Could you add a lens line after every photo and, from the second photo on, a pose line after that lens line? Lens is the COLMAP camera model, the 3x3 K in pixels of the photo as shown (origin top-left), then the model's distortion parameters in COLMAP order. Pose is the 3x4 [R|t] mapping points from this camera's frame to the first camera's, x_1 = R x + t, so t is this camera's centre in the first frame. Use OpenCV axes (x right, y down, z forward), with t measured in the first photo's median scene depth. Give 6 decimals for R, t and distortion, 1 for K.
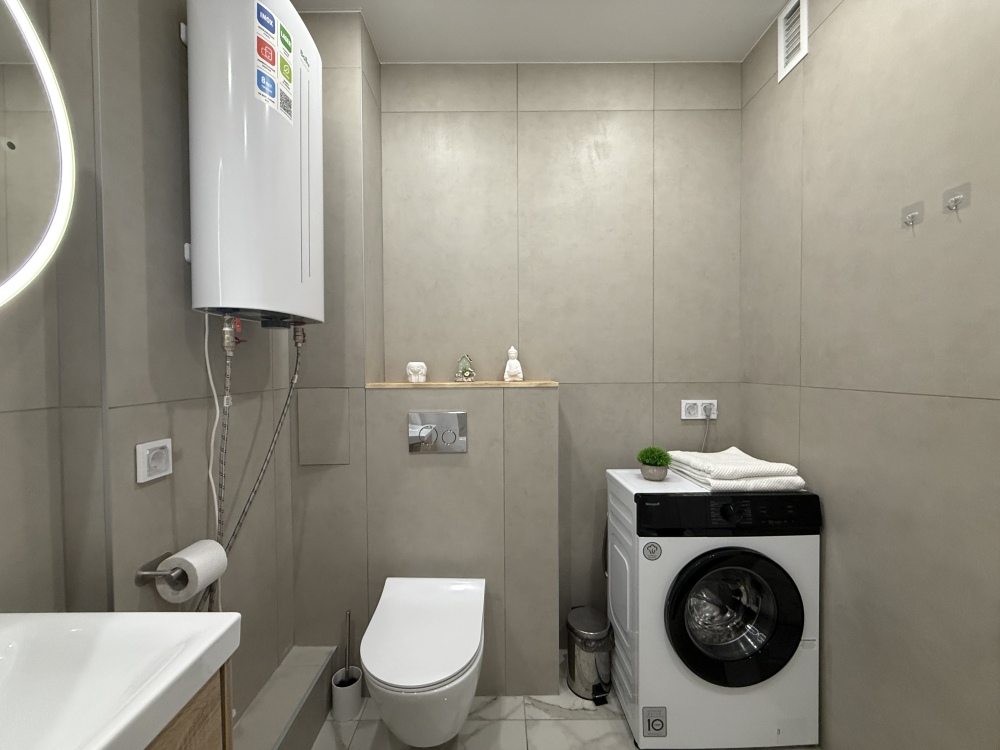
lens RADIAL K [[395.2, 0, 500.0], [0, 395.2, 375.0], [0, 0, 1]] dist [-0.001890, -0.000170]
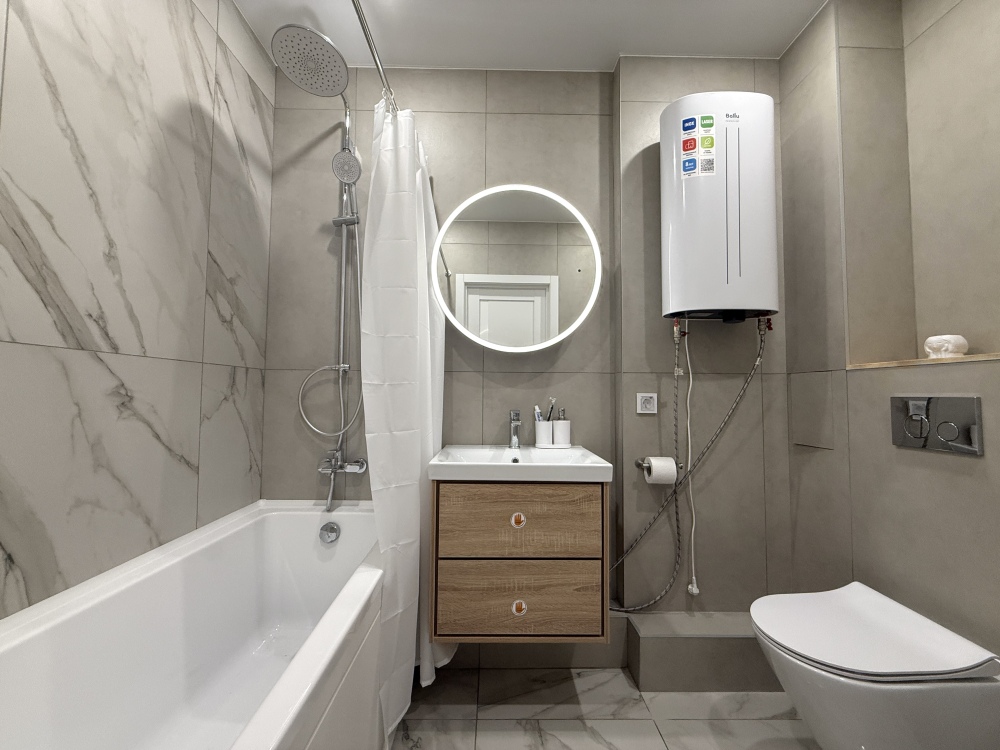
lens RADIAL K [[395.2, 0, 500.0], [0, 395.2, 375.0], [0, 0, 1]] dist [-0.001890, -0.000170]
pose [[0.016335, -0.044142, -0.998892, 0.668885], [-0.029785, 0.998560, -0.044615, 0.128631], [0.999423, 0.030480, 0.014996, 0.193205]]
